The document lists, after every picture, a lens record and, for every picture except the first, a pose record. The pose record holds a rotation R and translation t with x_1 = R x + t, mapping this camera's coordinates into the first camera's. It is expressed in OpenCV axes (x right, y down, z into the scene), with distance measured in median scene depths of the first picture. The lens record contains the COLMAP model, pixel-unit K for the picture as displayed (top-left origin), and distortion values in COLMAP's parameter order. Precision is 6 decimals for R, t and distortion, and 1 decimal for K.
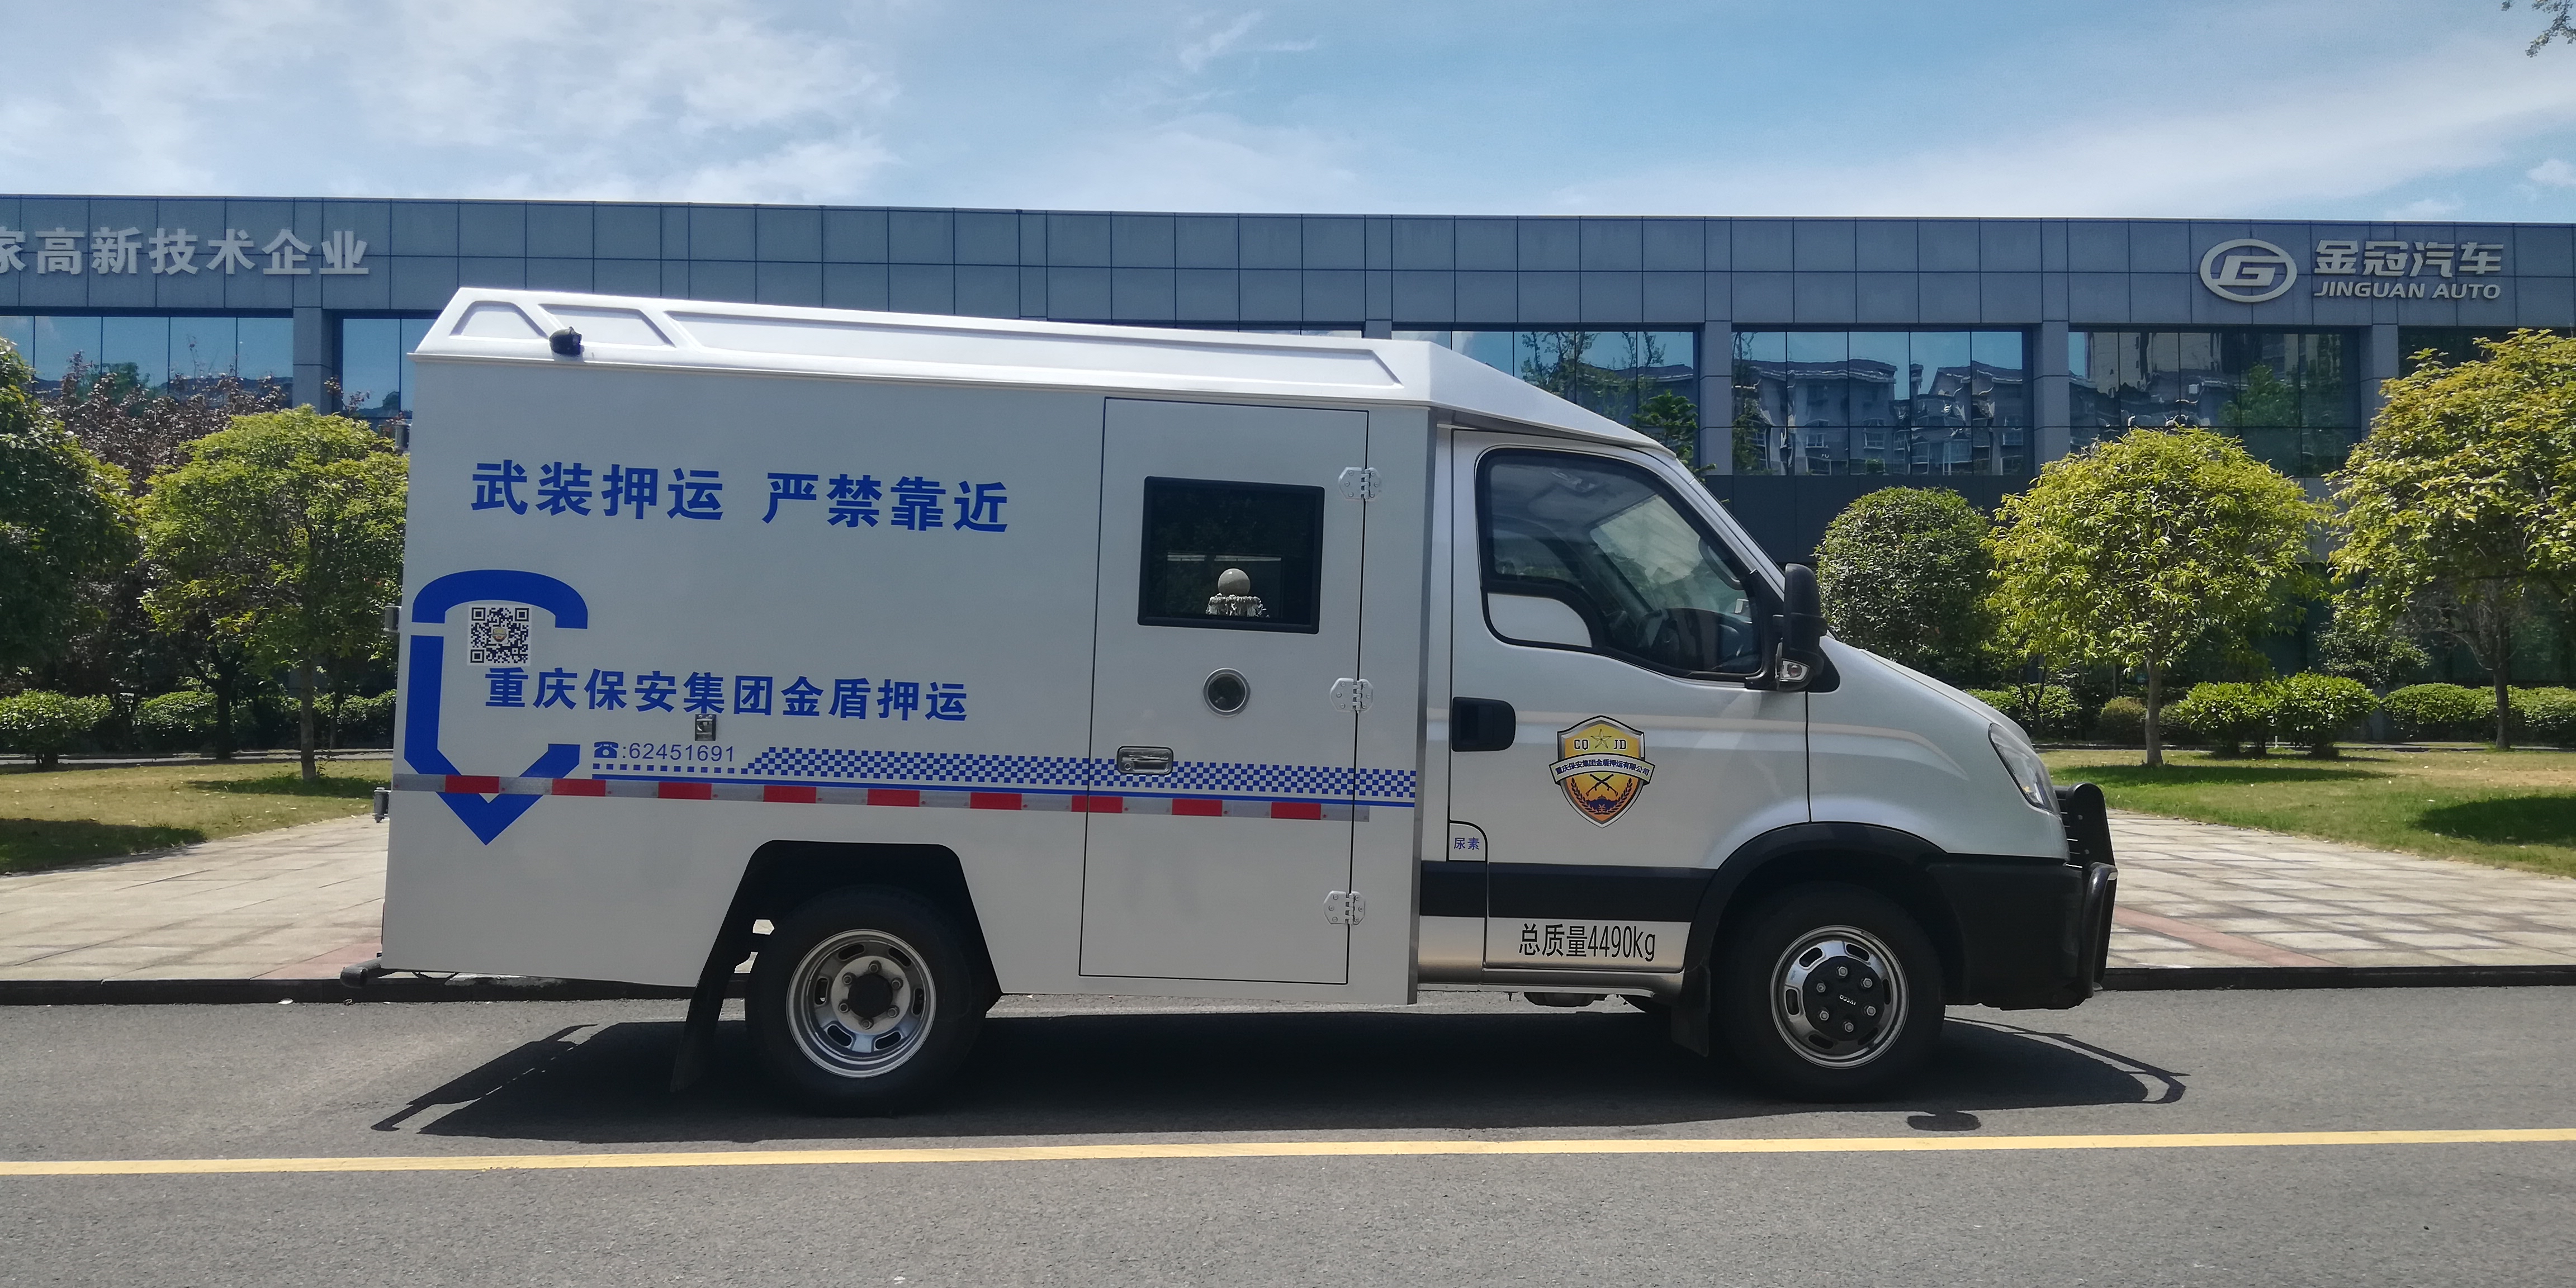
lens RADIAL K [[1916.3, 0, 1287.9], [0, 1916.3, 655.5], [0, 0, 1]] dist [0.068431, -0.072930]
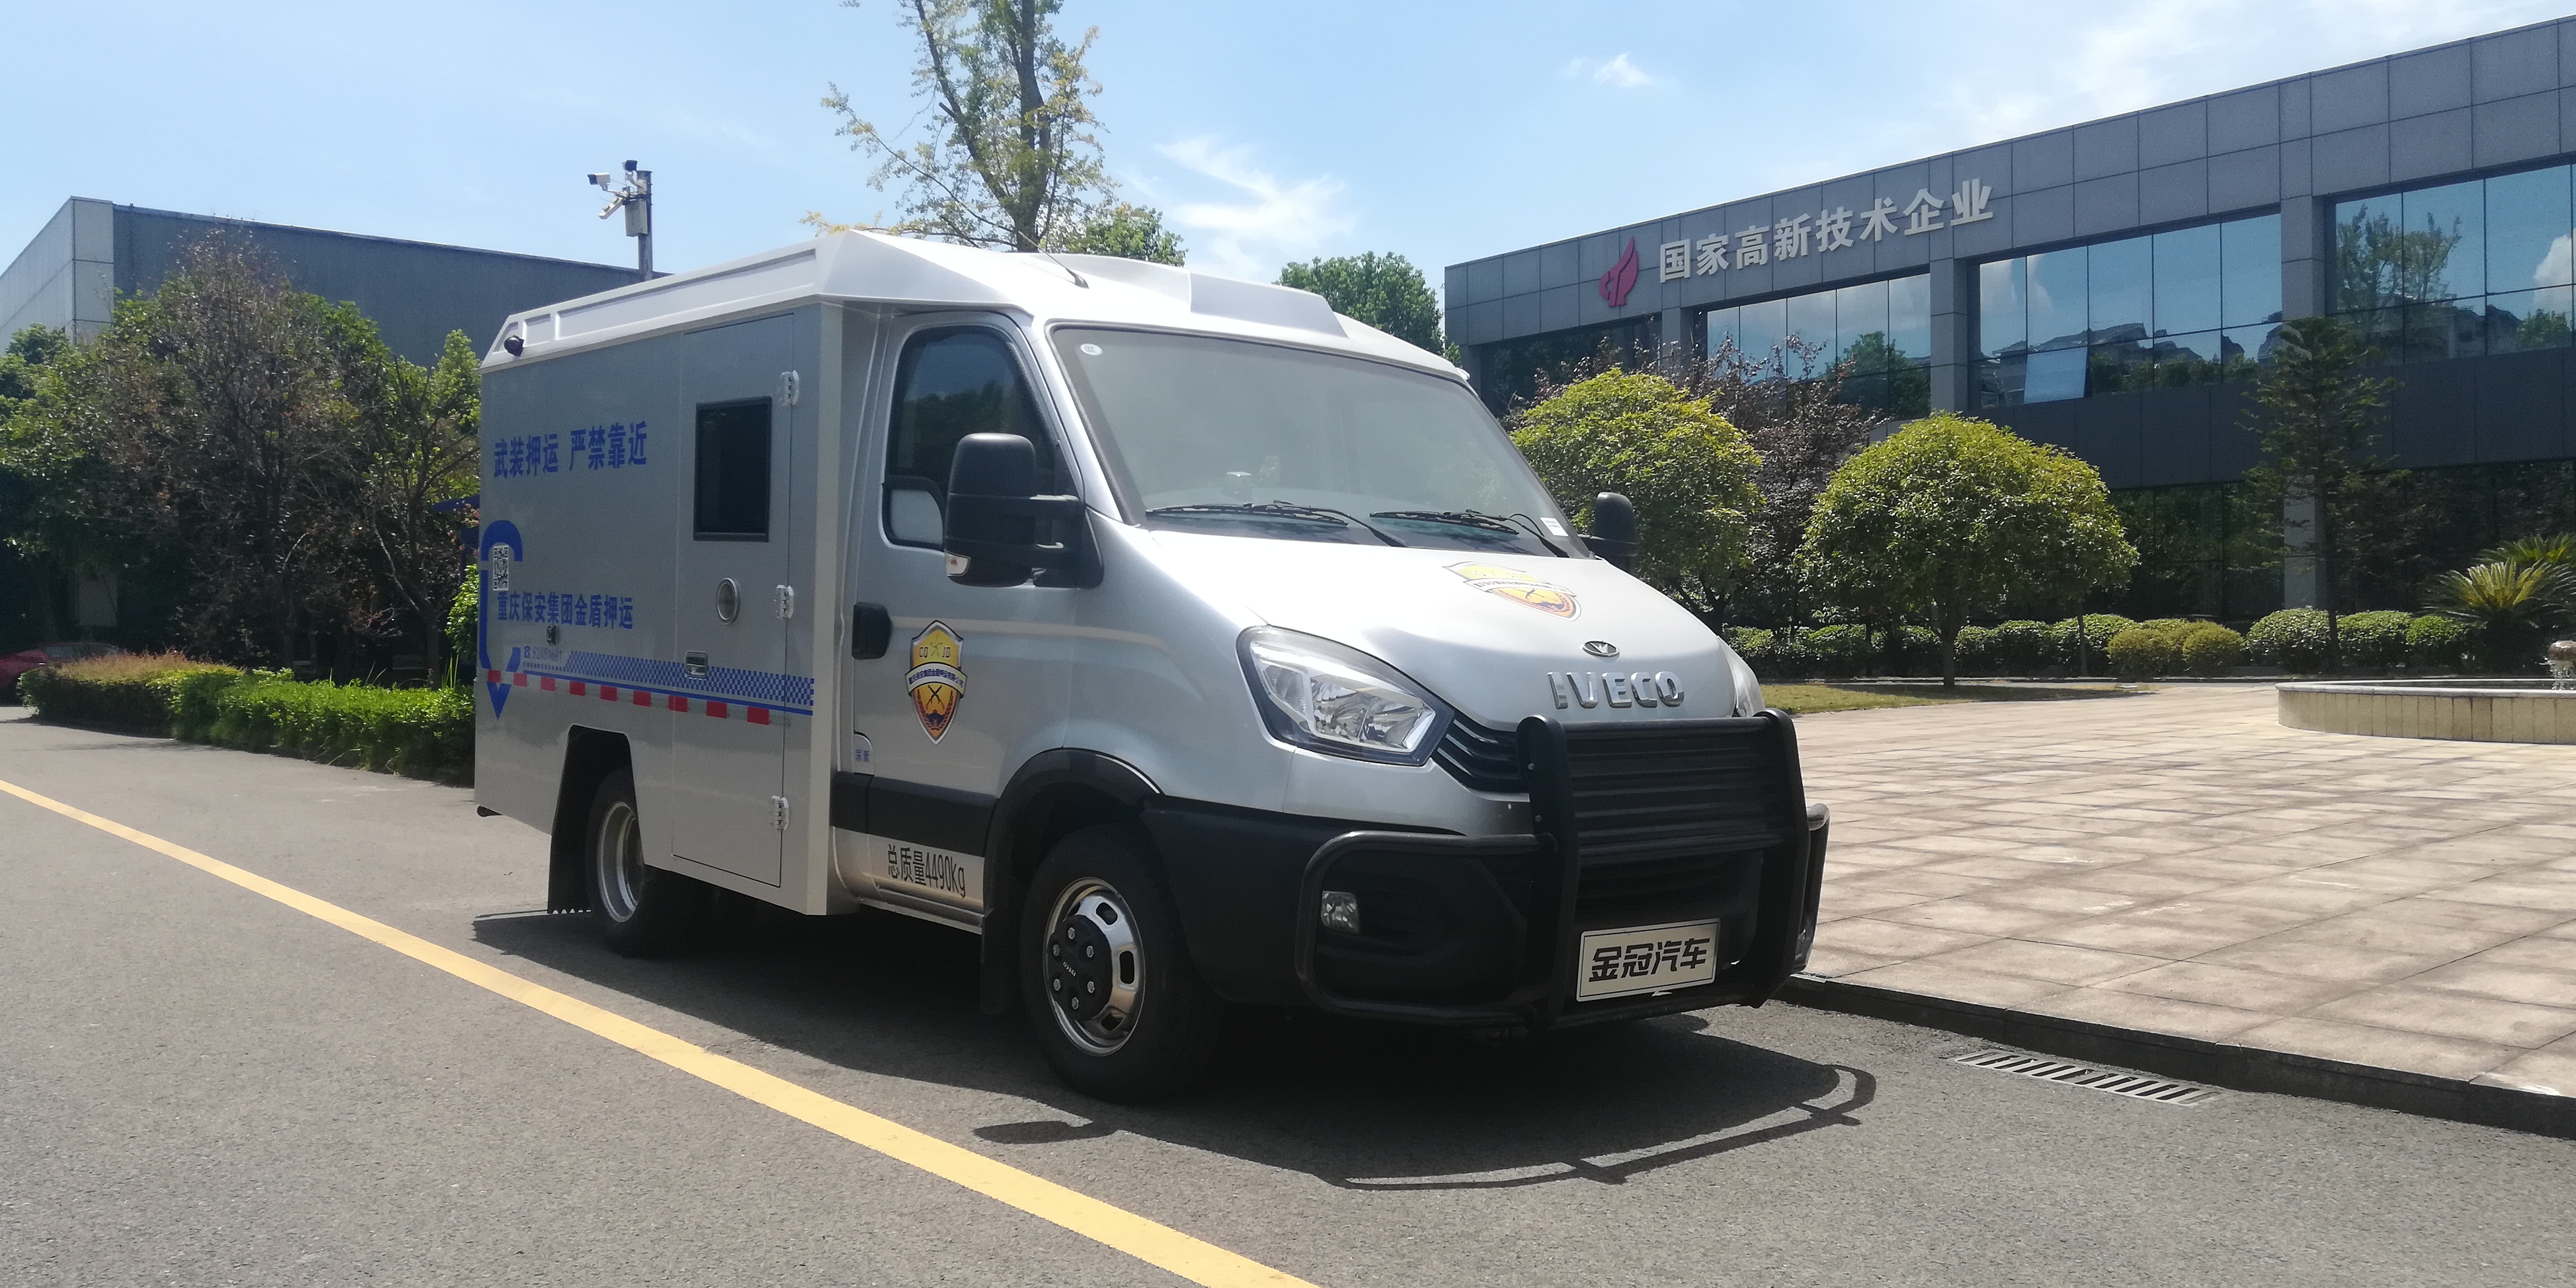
lens RADIAL K [[1916.3, 0, 1278.7], [0, 1916.3, 654.9], [0, 0, 1]] dist [0.068431, -0.072930]
pose [[0.609903, 0.002863, -0.792471, 0.110899], [0.024186, 0.999460, 0.022225, 0.003605], [0.792107, -0.032722, 0.609504, 0.066208]]
